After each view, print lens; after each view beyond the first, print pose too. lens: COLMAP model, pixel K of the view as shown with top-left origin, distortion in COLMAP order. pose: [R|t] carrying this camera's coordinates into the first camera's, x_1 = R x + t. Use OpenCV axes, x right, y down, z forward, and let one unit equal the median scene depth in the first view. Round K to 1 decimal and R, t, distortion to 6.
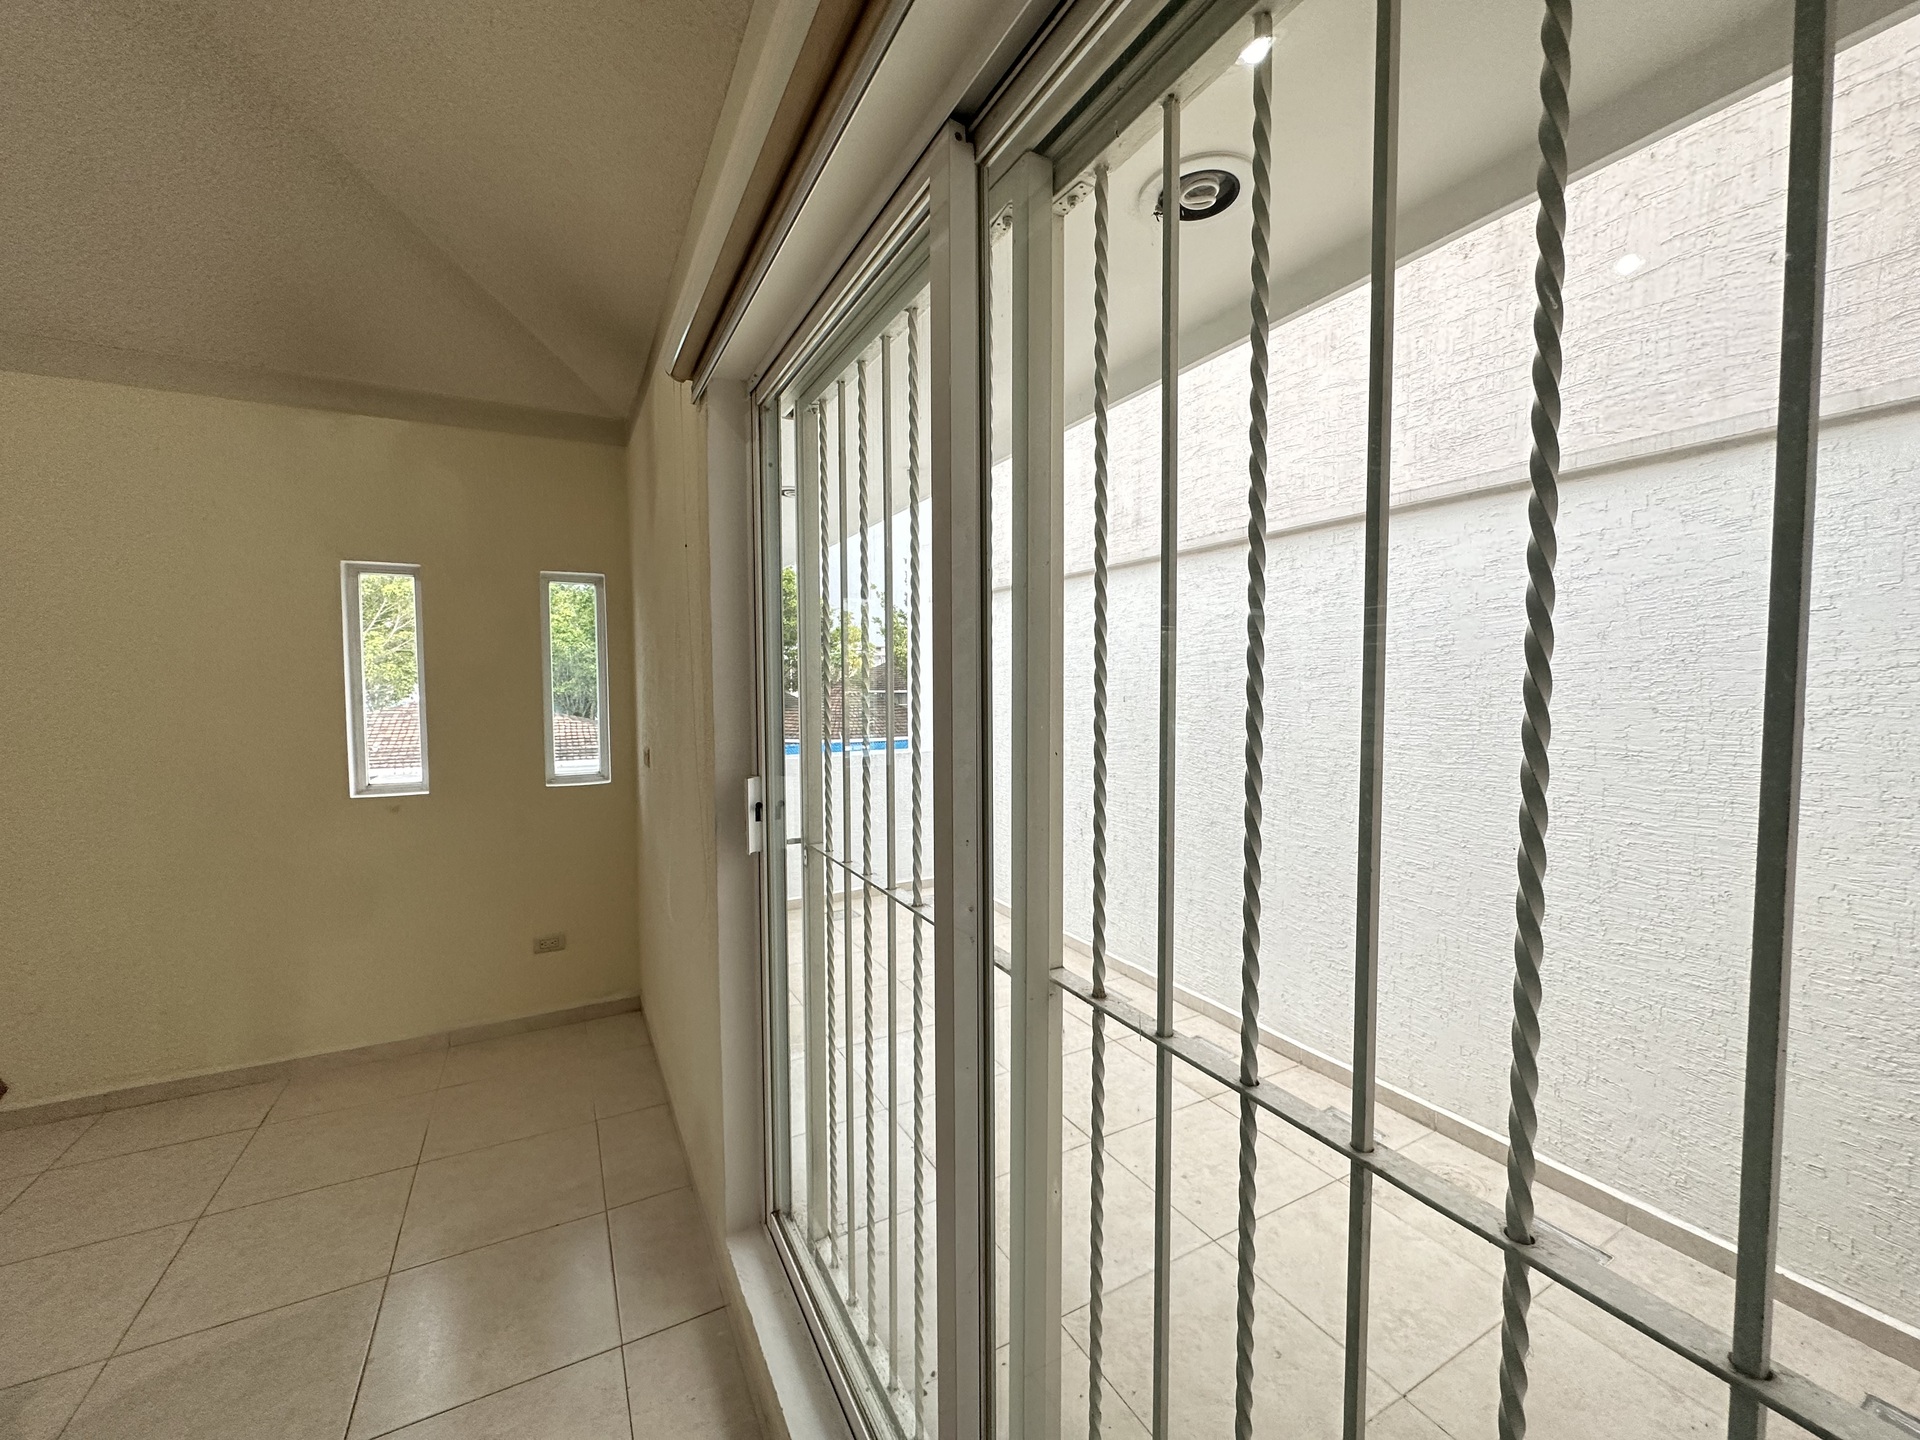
lens RADIAL K [[761.3, 0, 959.4], [0, 761.3, 719.4], [0, 0, 1]] dist [-0.006654, 0.002121]
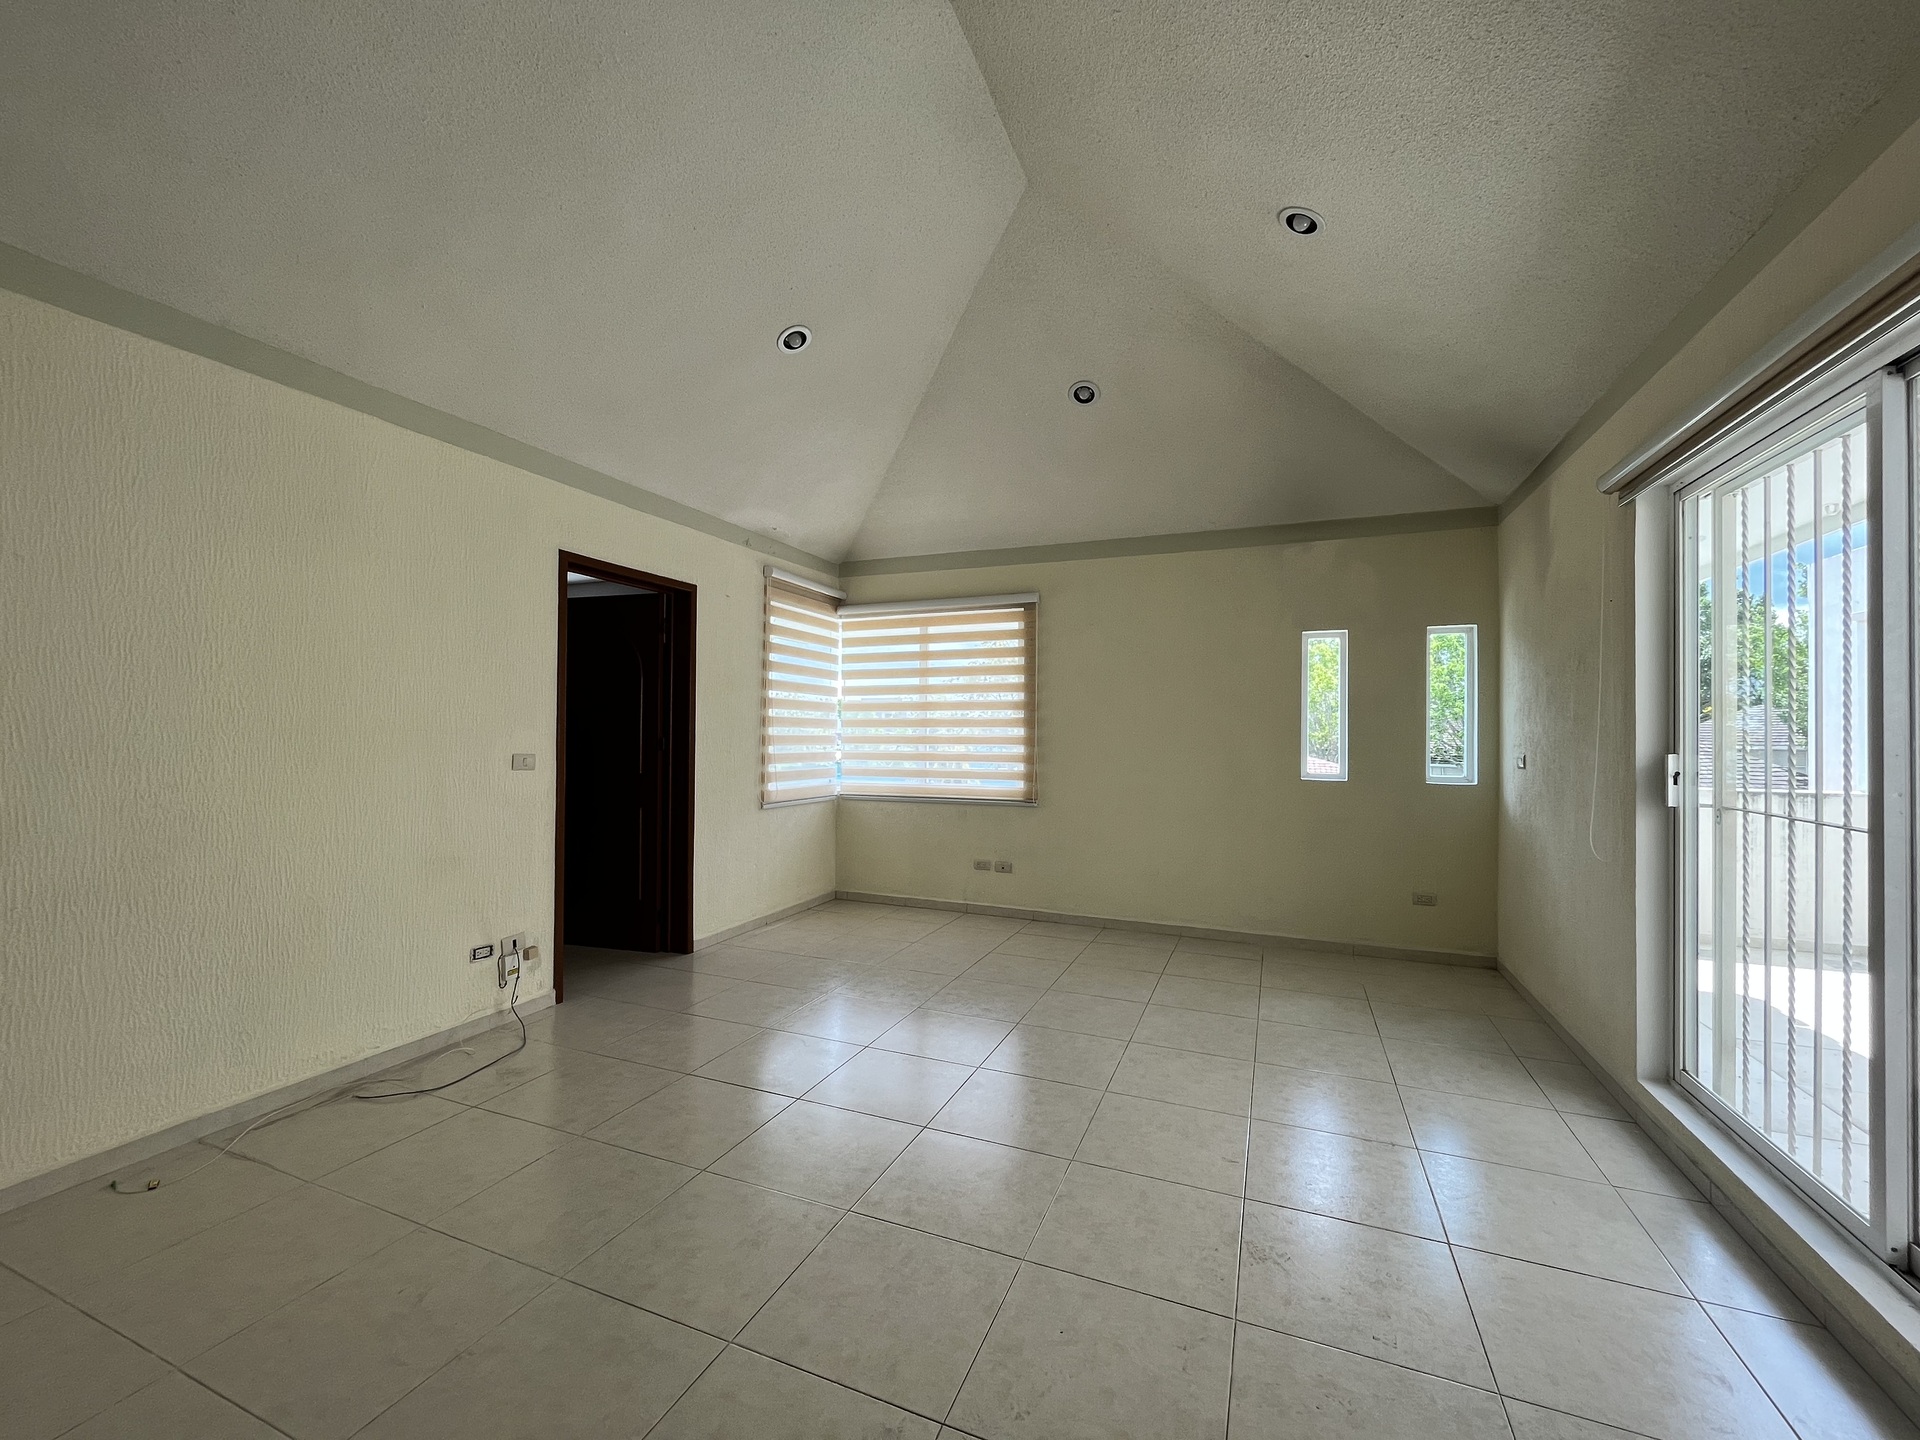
lens RADIAL K [[776.3, 0, 958.4], [0, 776.3, 726.3], [0, 0, 1]] dist [-0.003388, 0.000526]
pose [[0.629343, 0.002424, -0.777124, 0.011690], [-0.048075, 0.998201, -0.035820, 0.091595], [0.775639, 0.059903, 0.628327, -0.632849]]
